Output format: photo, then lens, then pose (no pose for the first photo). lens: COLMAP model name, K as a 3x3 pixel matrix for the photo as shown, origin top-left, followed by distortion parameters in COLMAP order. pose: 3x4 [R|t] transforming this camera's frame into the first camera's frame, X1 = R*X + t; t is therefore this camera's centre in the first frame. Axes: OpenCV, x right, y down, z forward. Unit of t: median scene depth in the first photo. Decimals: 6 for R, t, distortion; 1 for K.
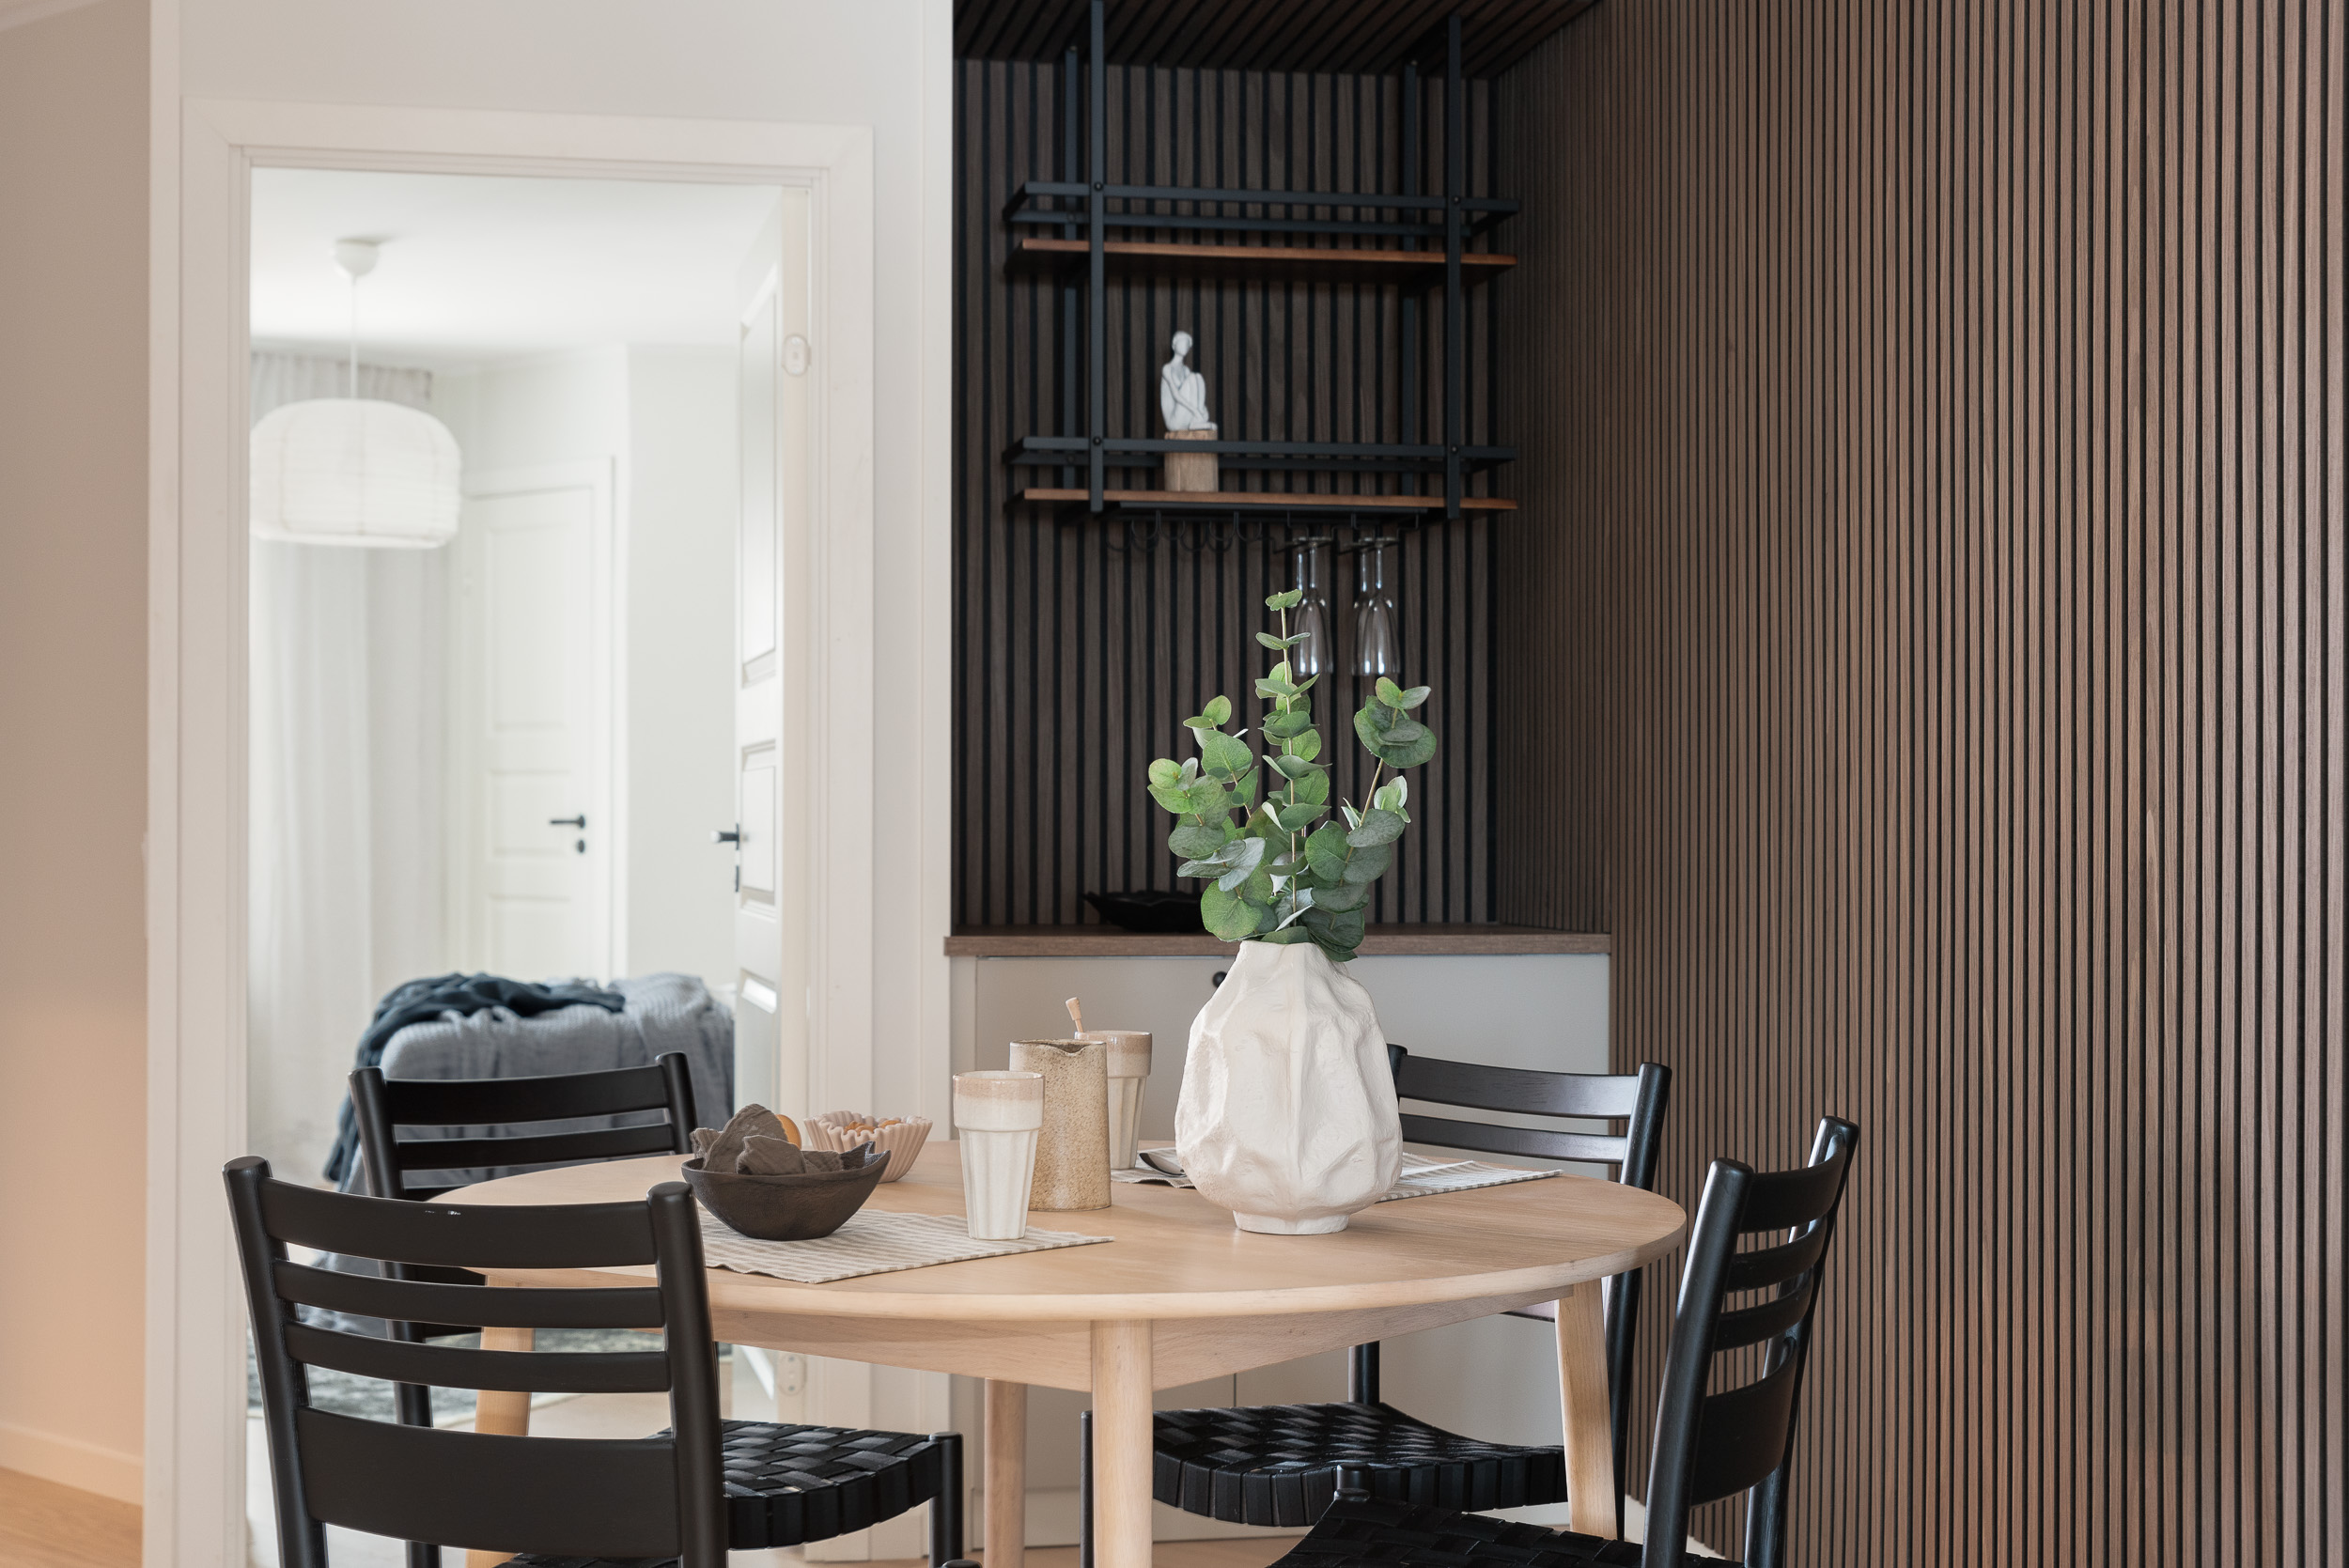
lens RADIAL K [[3384.5, 0, 1174.5], [0, 3384.5, 784.0], [0, 0, 1]] dist [0.007339, 0.011636]
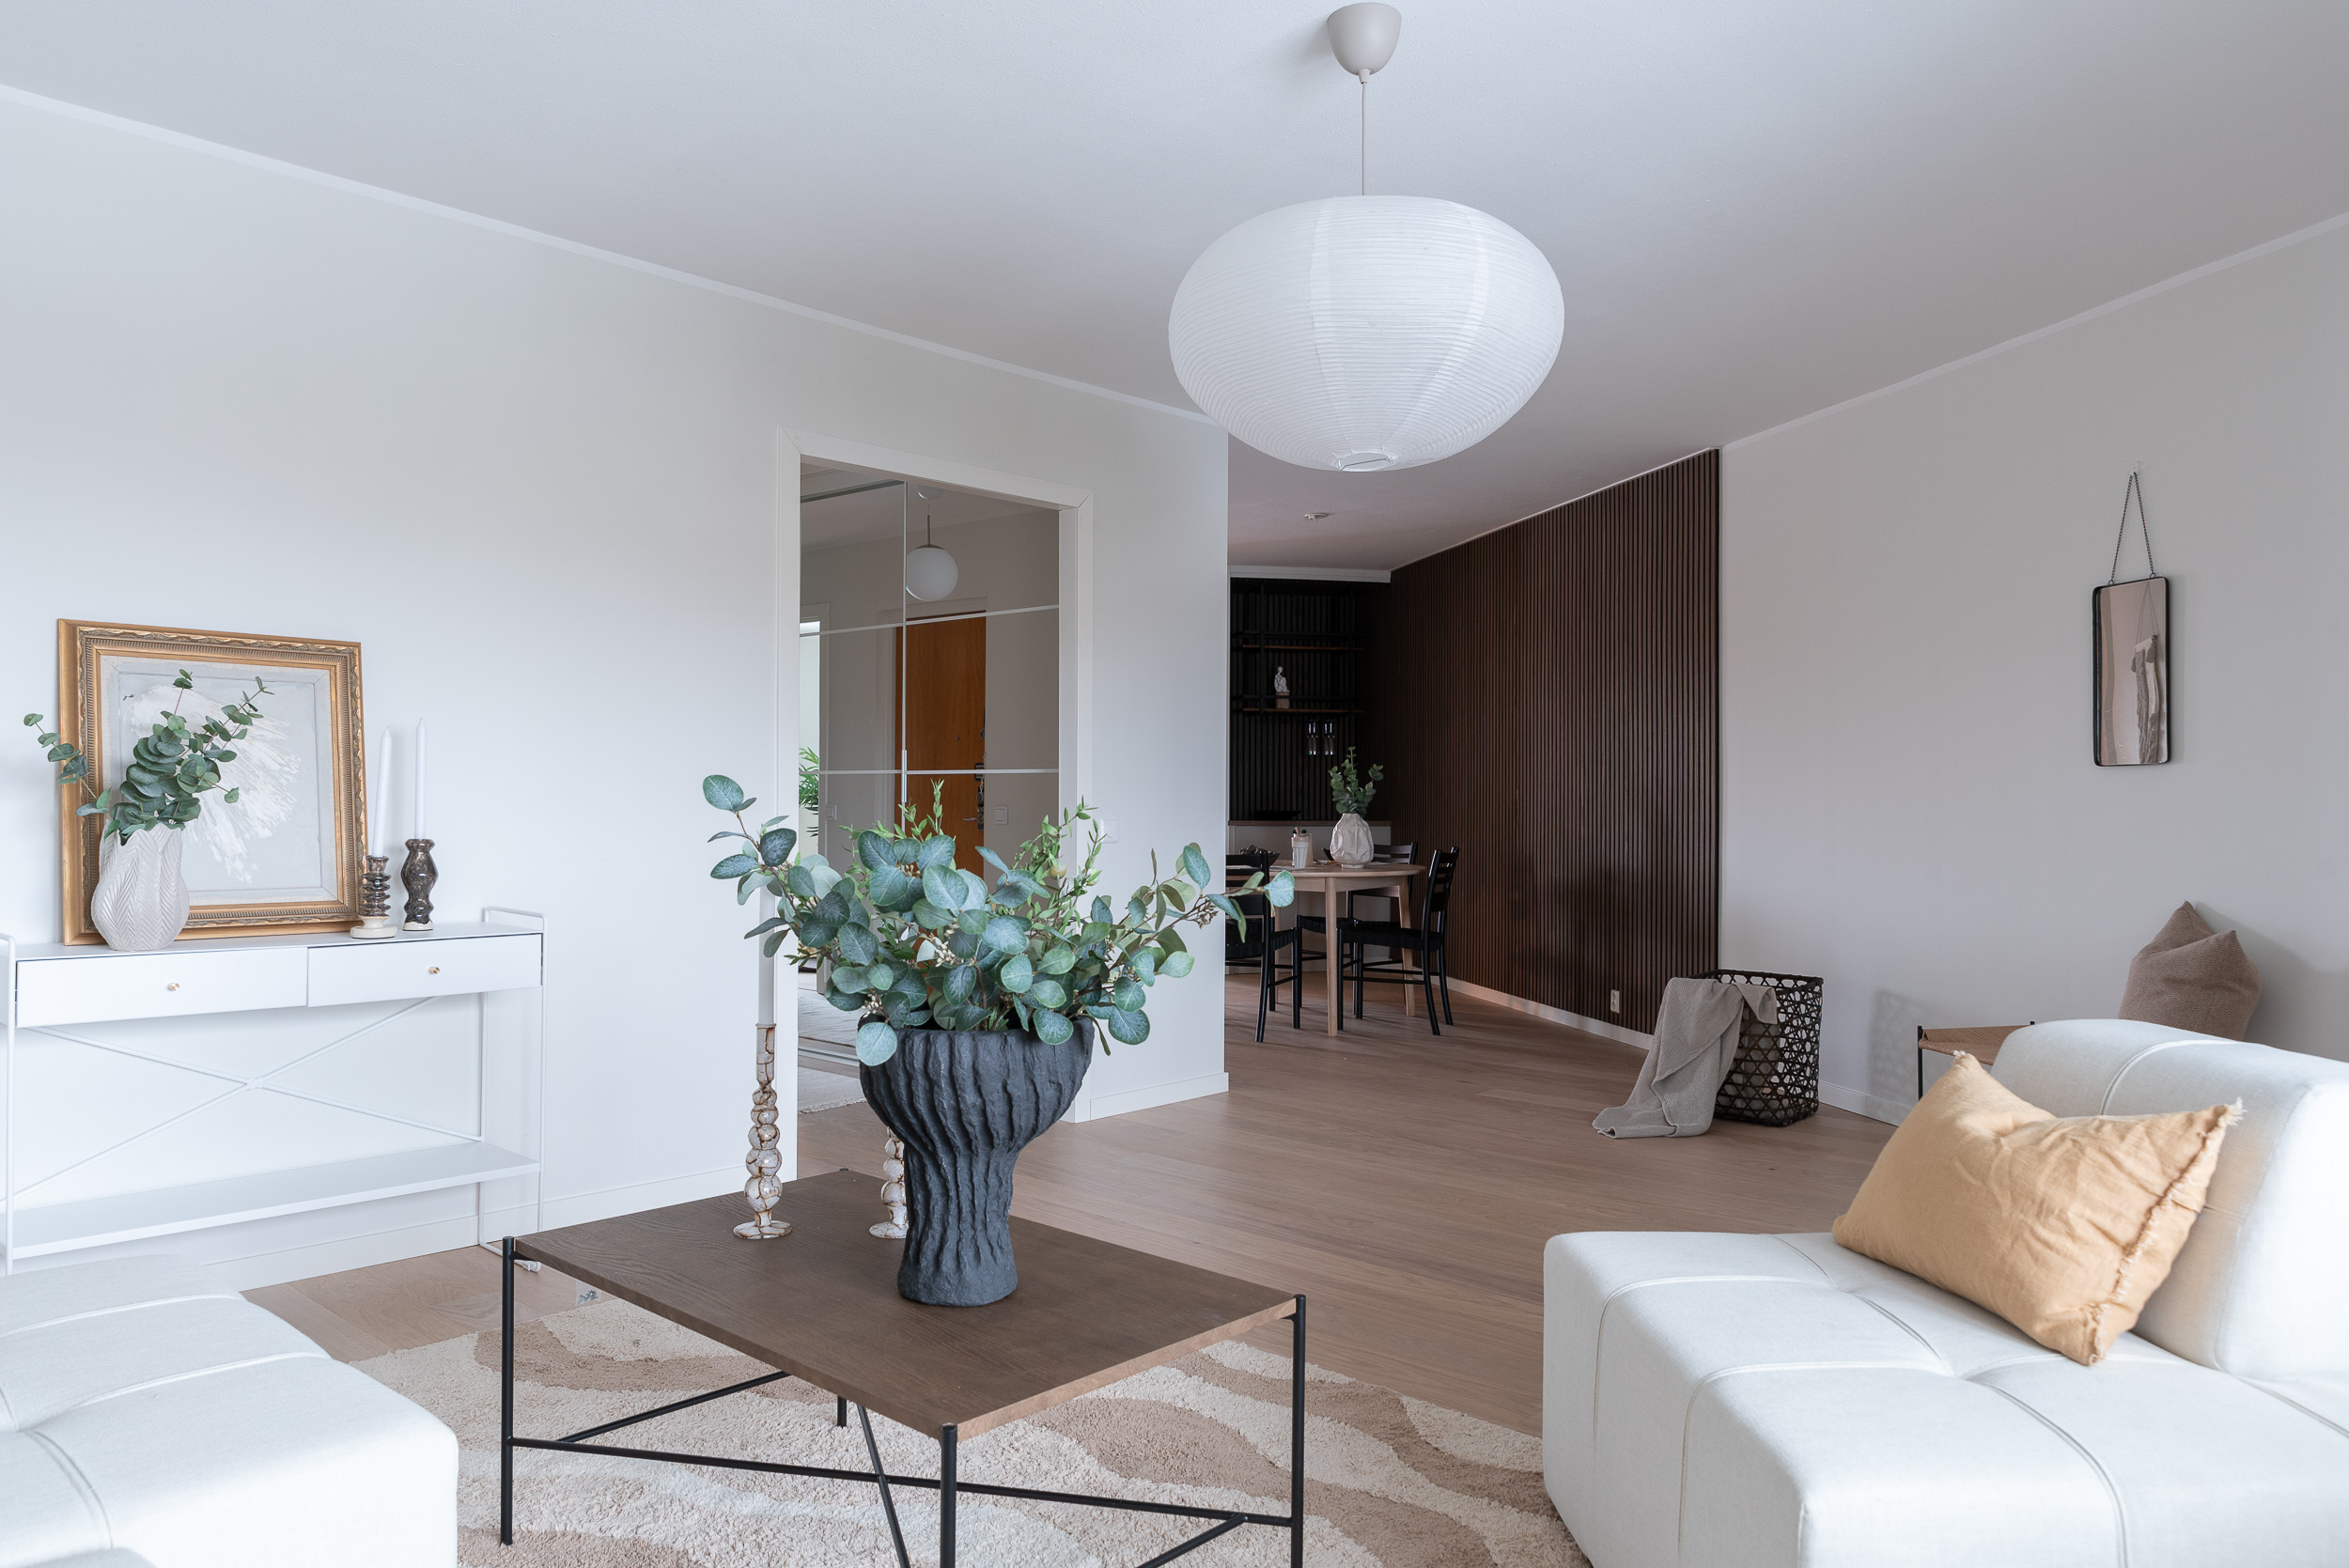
lens RADIAL K [[1584.5, 0, 1174.5], [0, 1584.5, 784.0], [0, 0, 1]] dist [0.004297, 0.002382]
pose [[0.999316, 0.004219, 0.036744, -0.191292], [-0.004169, 0.999990, -0.001434, 0.003600], [-0.036750, 0.001279, 0.999324, -0.833018]]
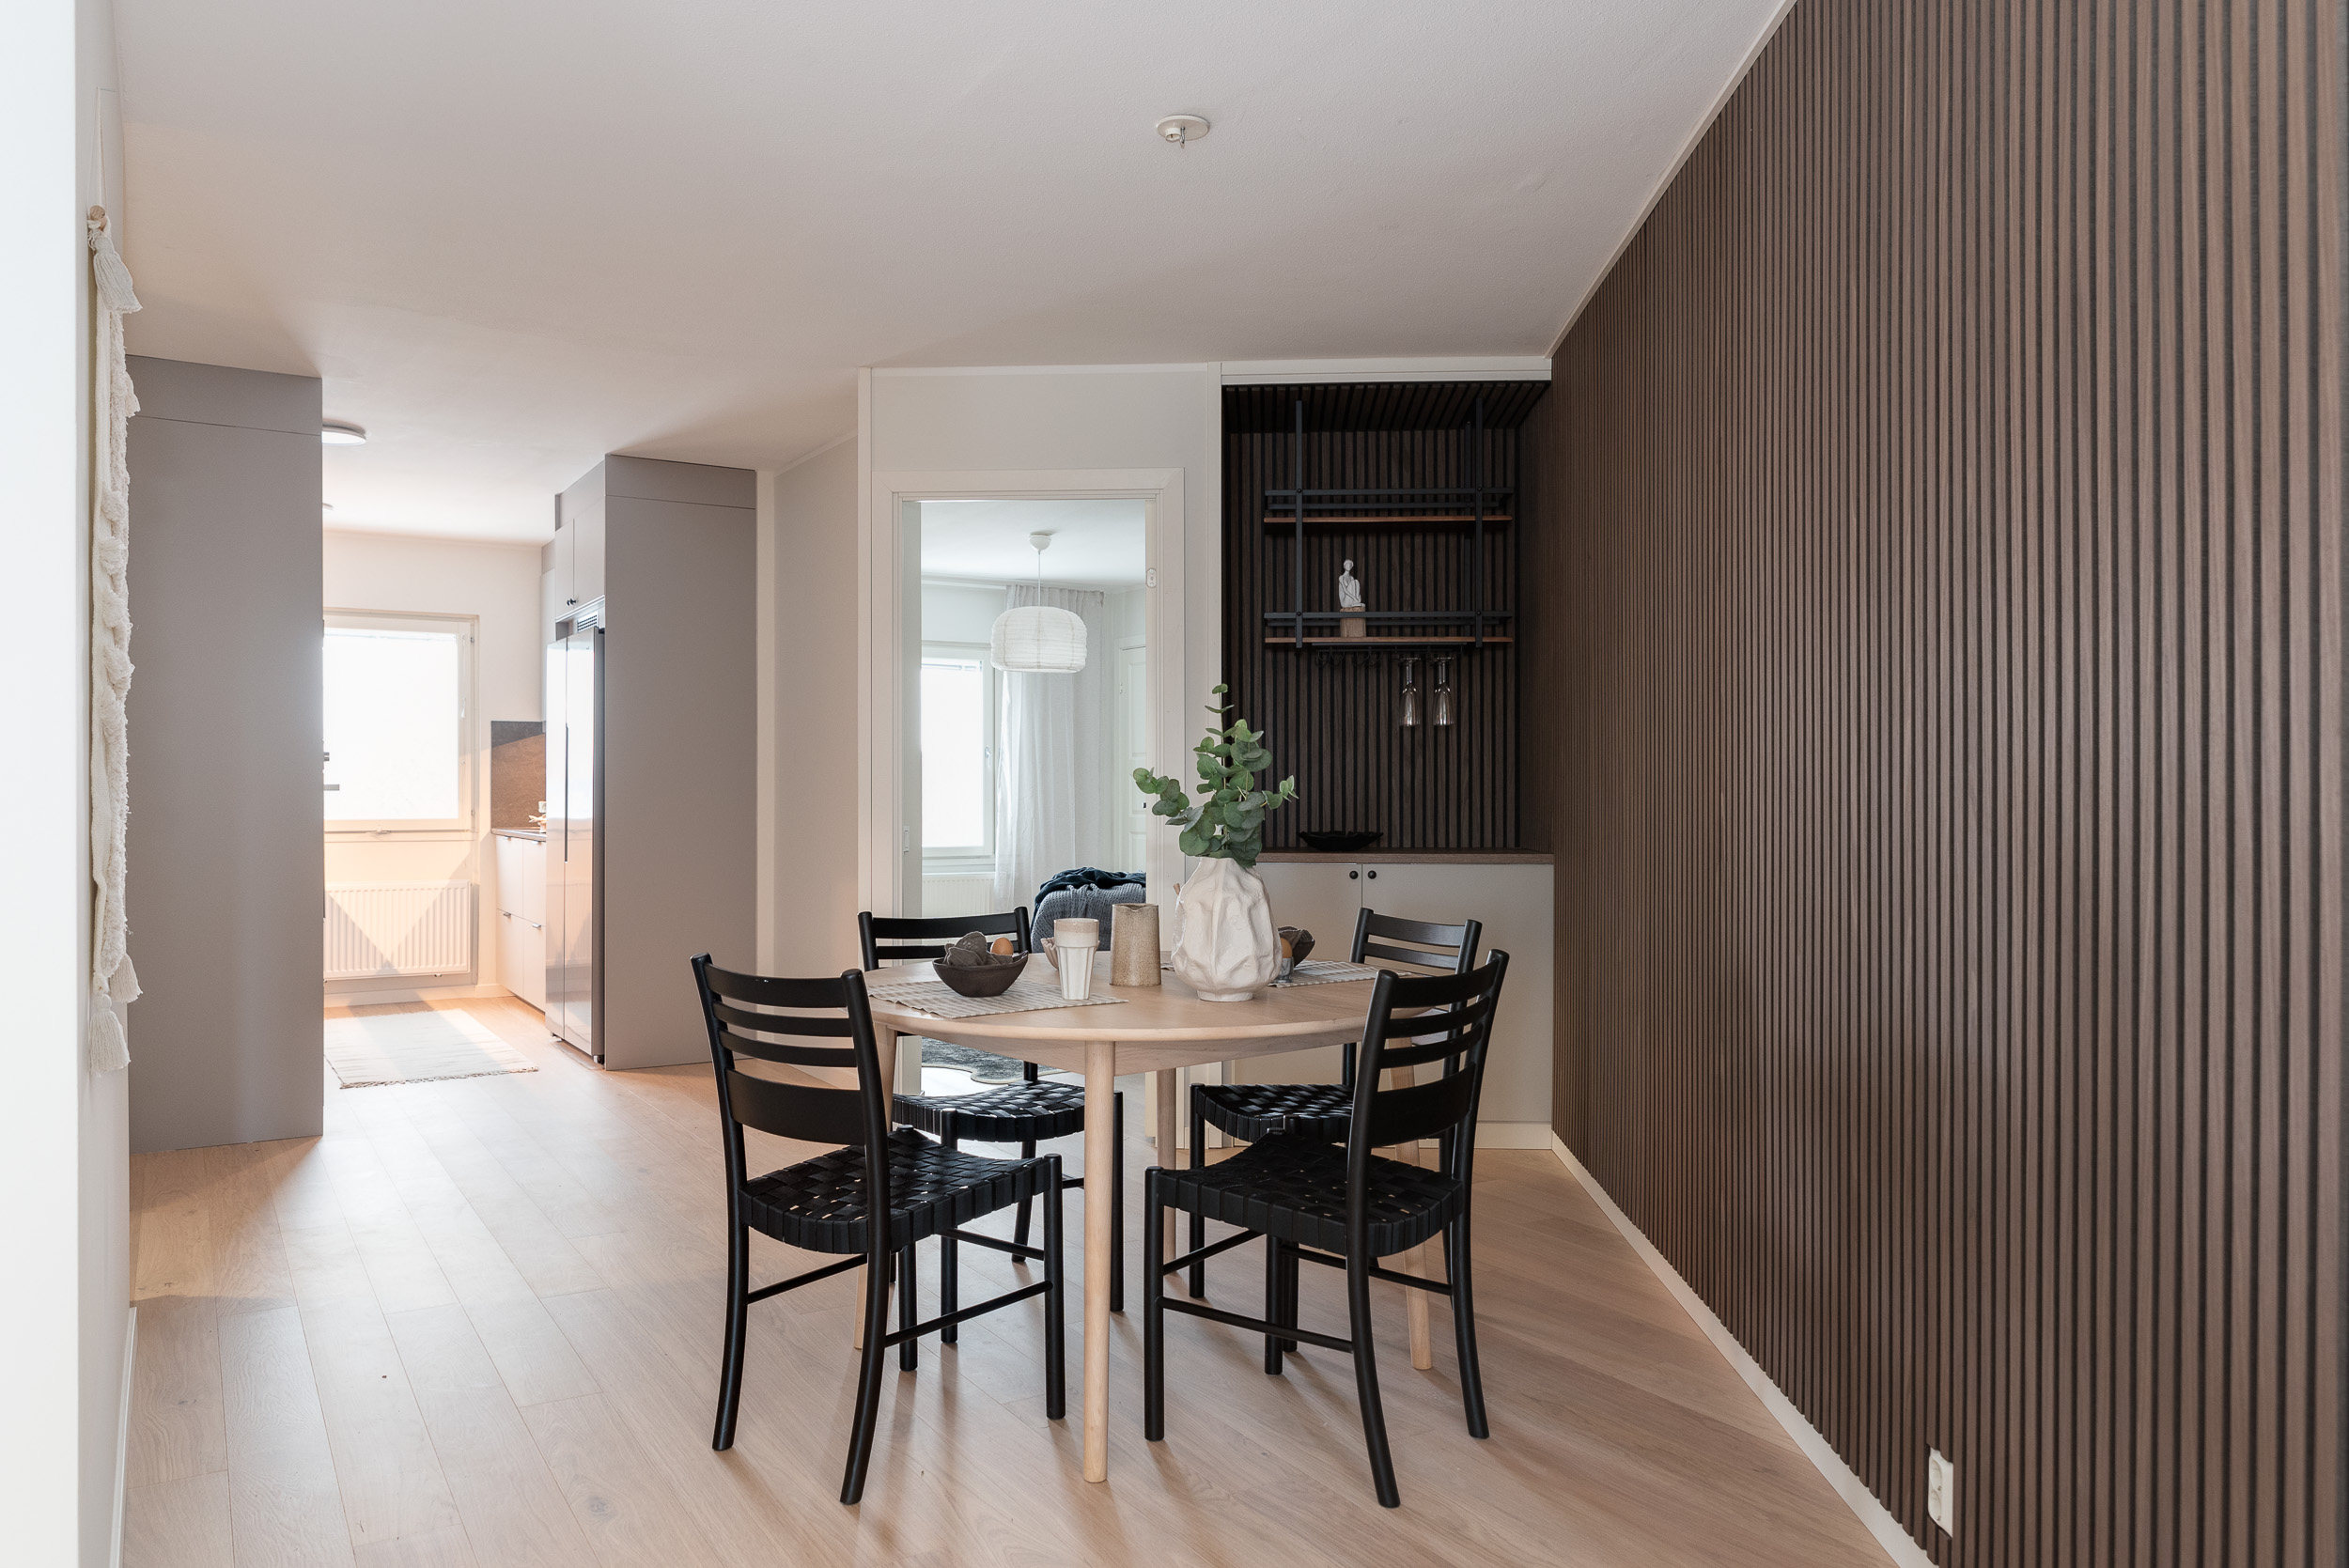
lens RADIAL K [[1584.5, 0, 1174.5], [0, 1584.5, 784.0], [0, 0, 1]] dist [0.004297, 0.002382]
pose [[0.970926, -0.003274, -0.239359, 0.134571], [0.003855, 0.999991, 0.001960, 0.000439], [0.239350, -0.002826, 0.970929, 0.041024]]
